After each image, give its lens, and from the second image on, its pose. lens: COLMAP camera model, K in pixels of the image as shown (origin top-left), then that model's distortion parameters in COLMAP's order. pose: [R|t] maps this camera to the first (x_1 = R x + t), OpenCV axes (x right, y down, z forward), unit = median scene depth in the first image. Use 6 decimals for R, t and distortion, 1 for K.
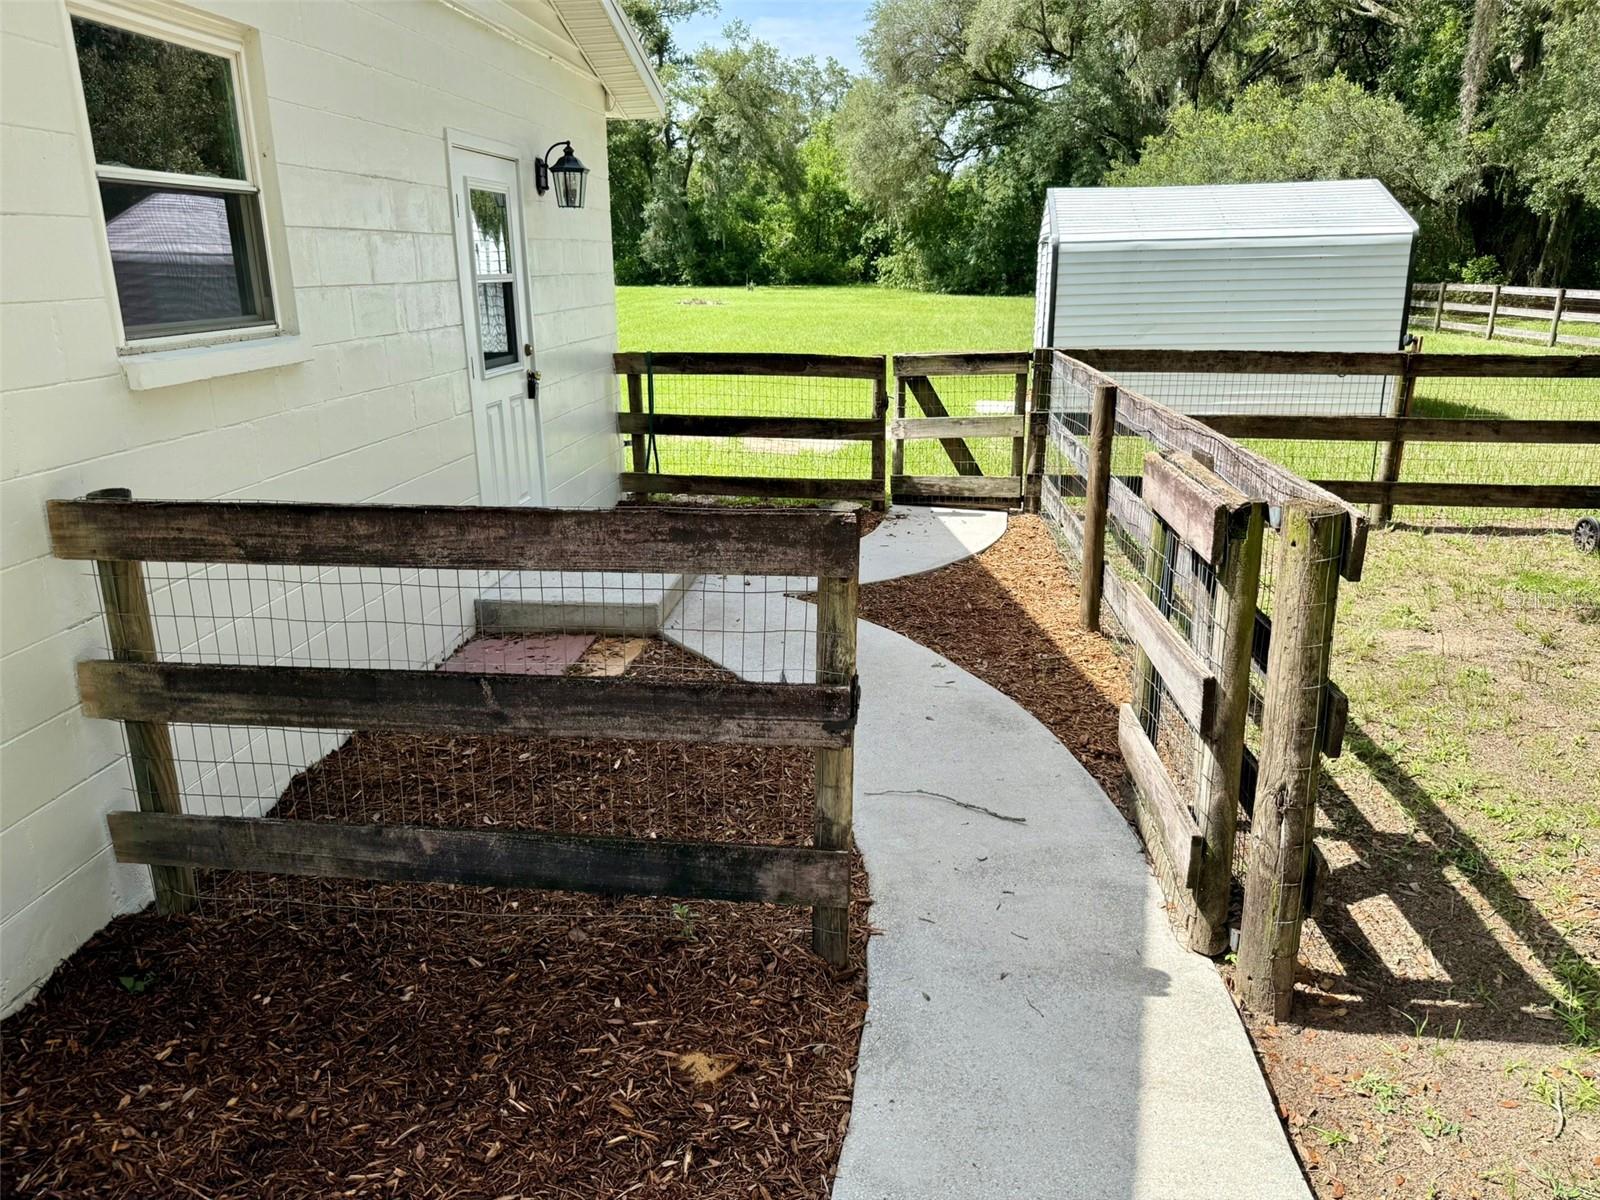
lens RADIAL K [[1140.8, 0, 799.3], [0, 1140.8, 597.5], [0, 0, 1]] dist [-0.006958, -0.005363]
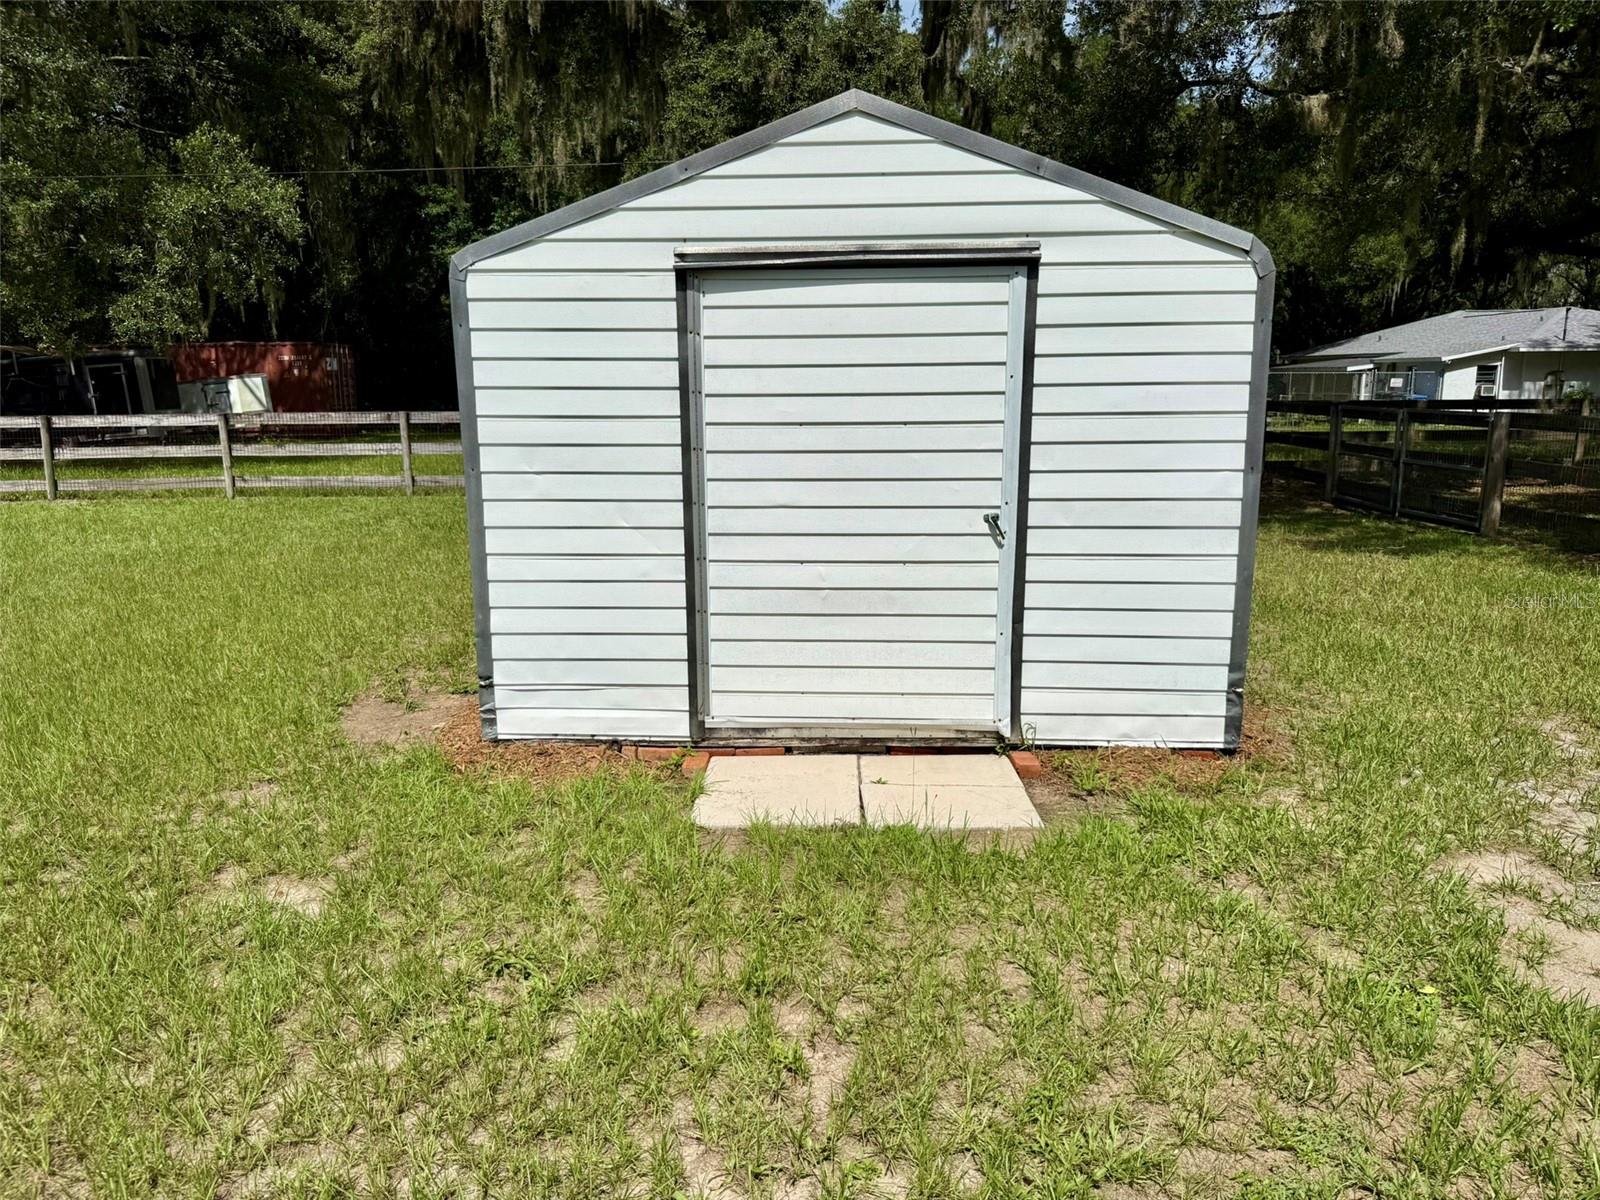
lens RADIAL K [[1140.8, 0, 799.6], [0, 1140.8, 598.4], [0, 0, 1]] dist [-0.006958, -0.005363]
pose [[-0.044414, -0.210849, 0.976509, -0.045012], [0.299659, 0.929653, 0.214360, -0.196540], [-0.953012, 0.302141, 0.021894, 0.637177]]
